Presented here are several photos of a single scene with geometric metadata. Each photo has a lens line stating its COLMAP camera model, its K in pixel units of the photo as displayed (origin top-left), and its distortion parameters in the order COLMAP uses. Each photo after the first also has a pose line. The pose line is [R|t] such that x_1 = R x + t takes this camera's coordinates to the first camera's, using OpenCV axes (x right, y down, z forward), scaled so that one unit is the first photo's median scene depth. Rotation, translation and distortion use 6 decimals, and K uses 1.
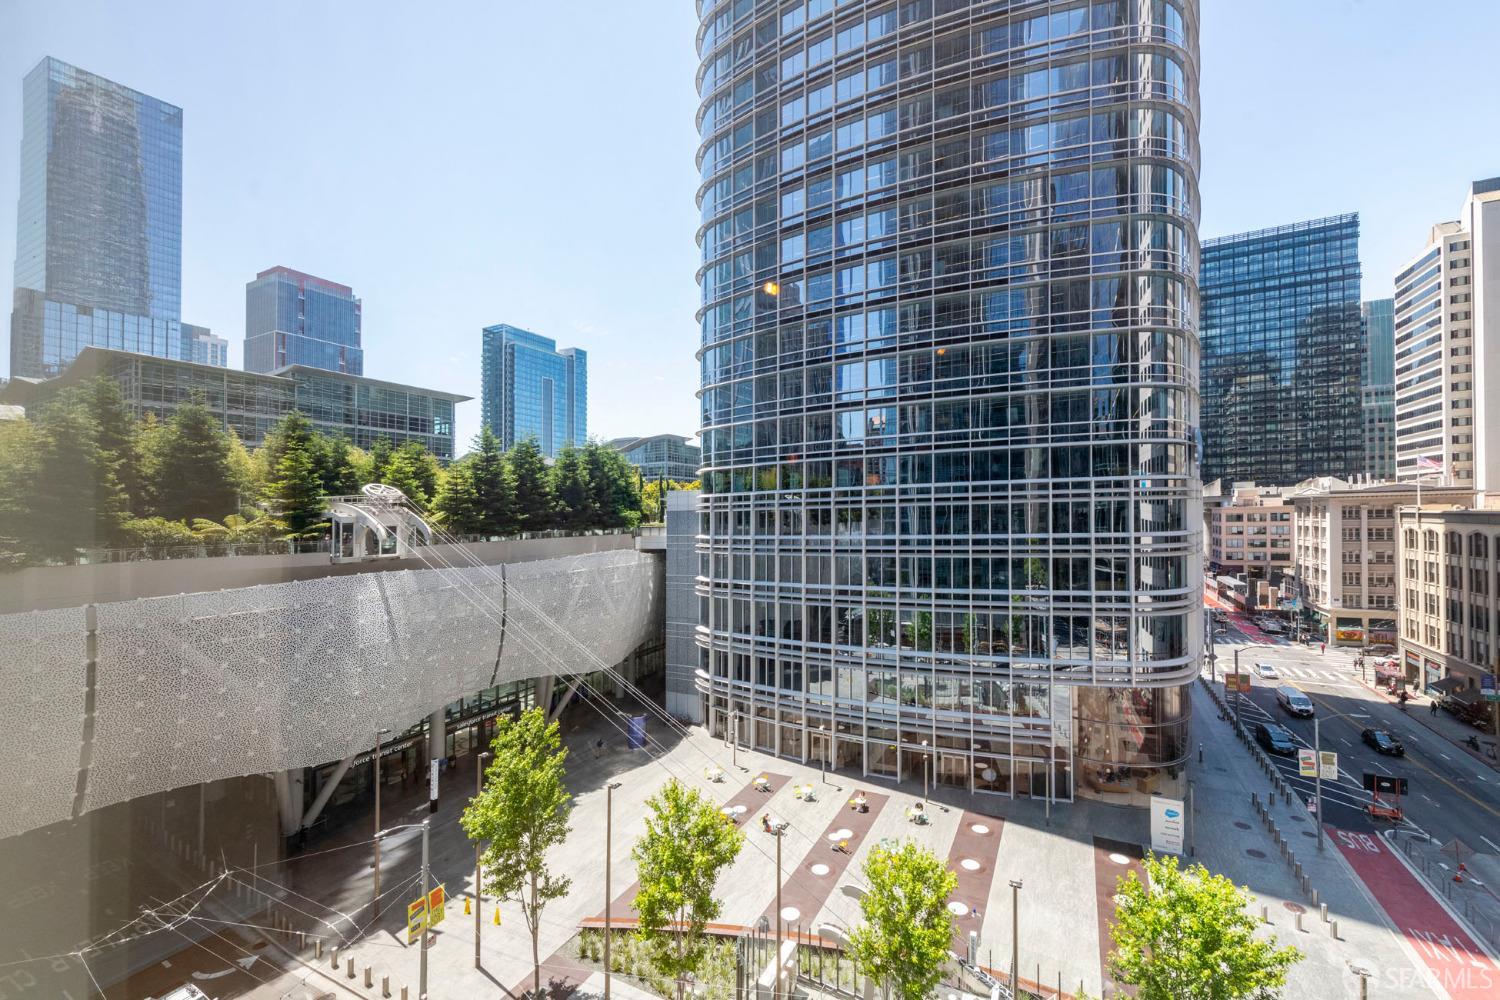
lens RADIAL K [[612.5, 0, 770.5], [0, 612.5, 517.4], [0, 0, 1]] dist [0.004448, -0.001011]
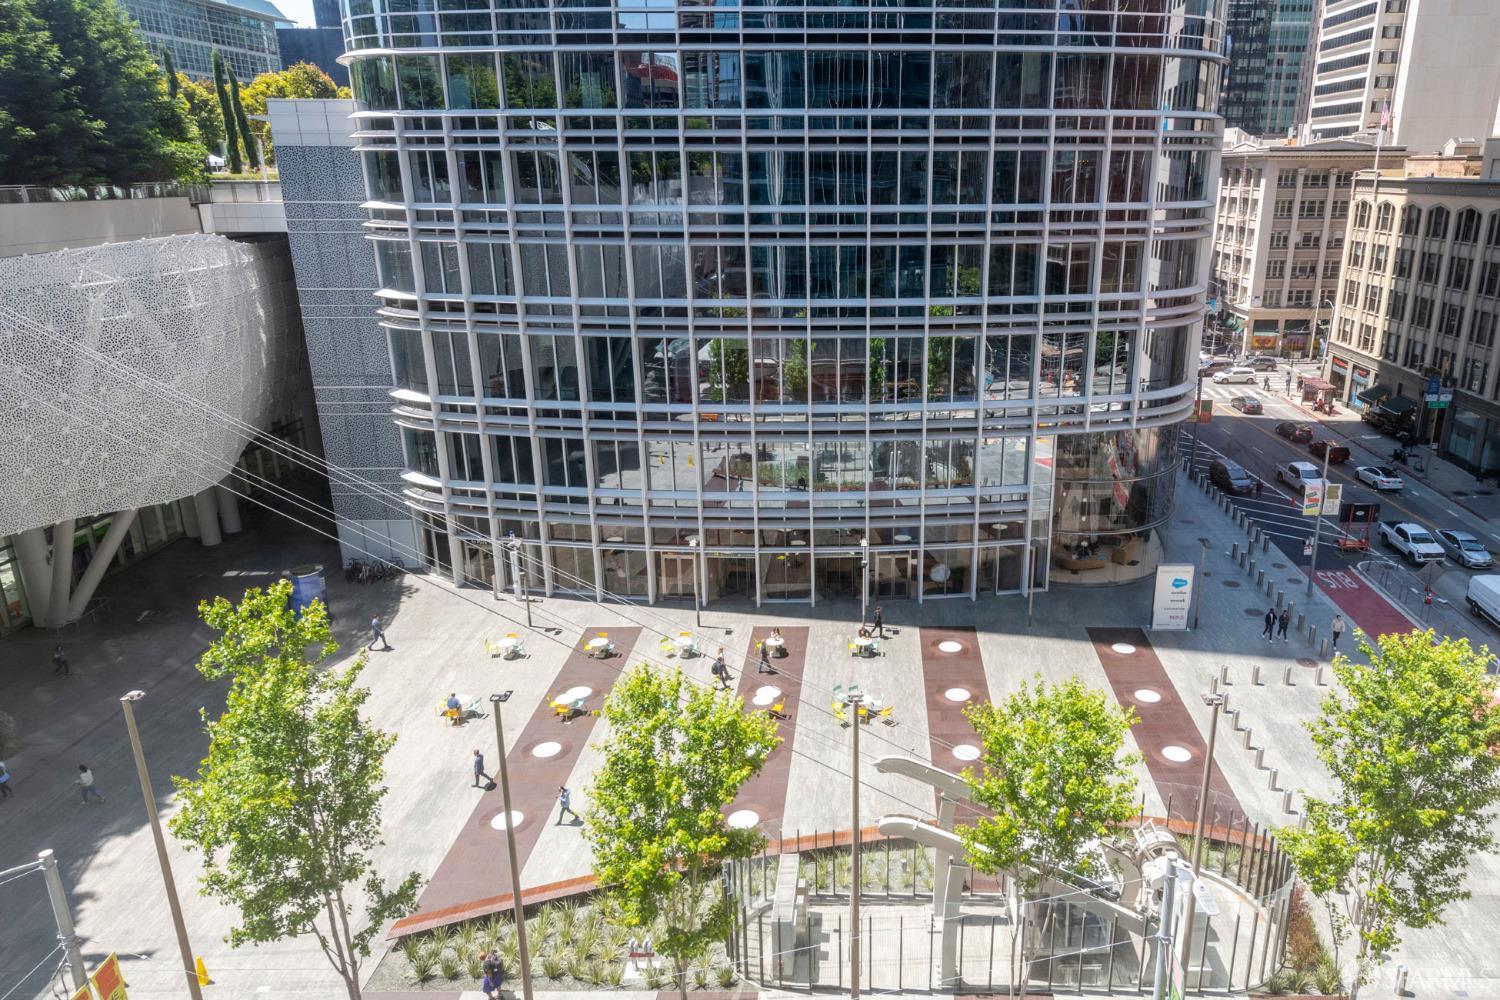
lens RADIAL K [[1012.8, 0, 840.5], [0, 1012.8, 533.6], [0, 0, 1]] dist [0.006638, -0.007020]
pose [[0.889535, -0.133733, 0.436855, -0.180727], [-0.018848, 0.944642, 0.327561, 0.007721], [-0.456477, -0.299611, 0.837772, 0.093049]]
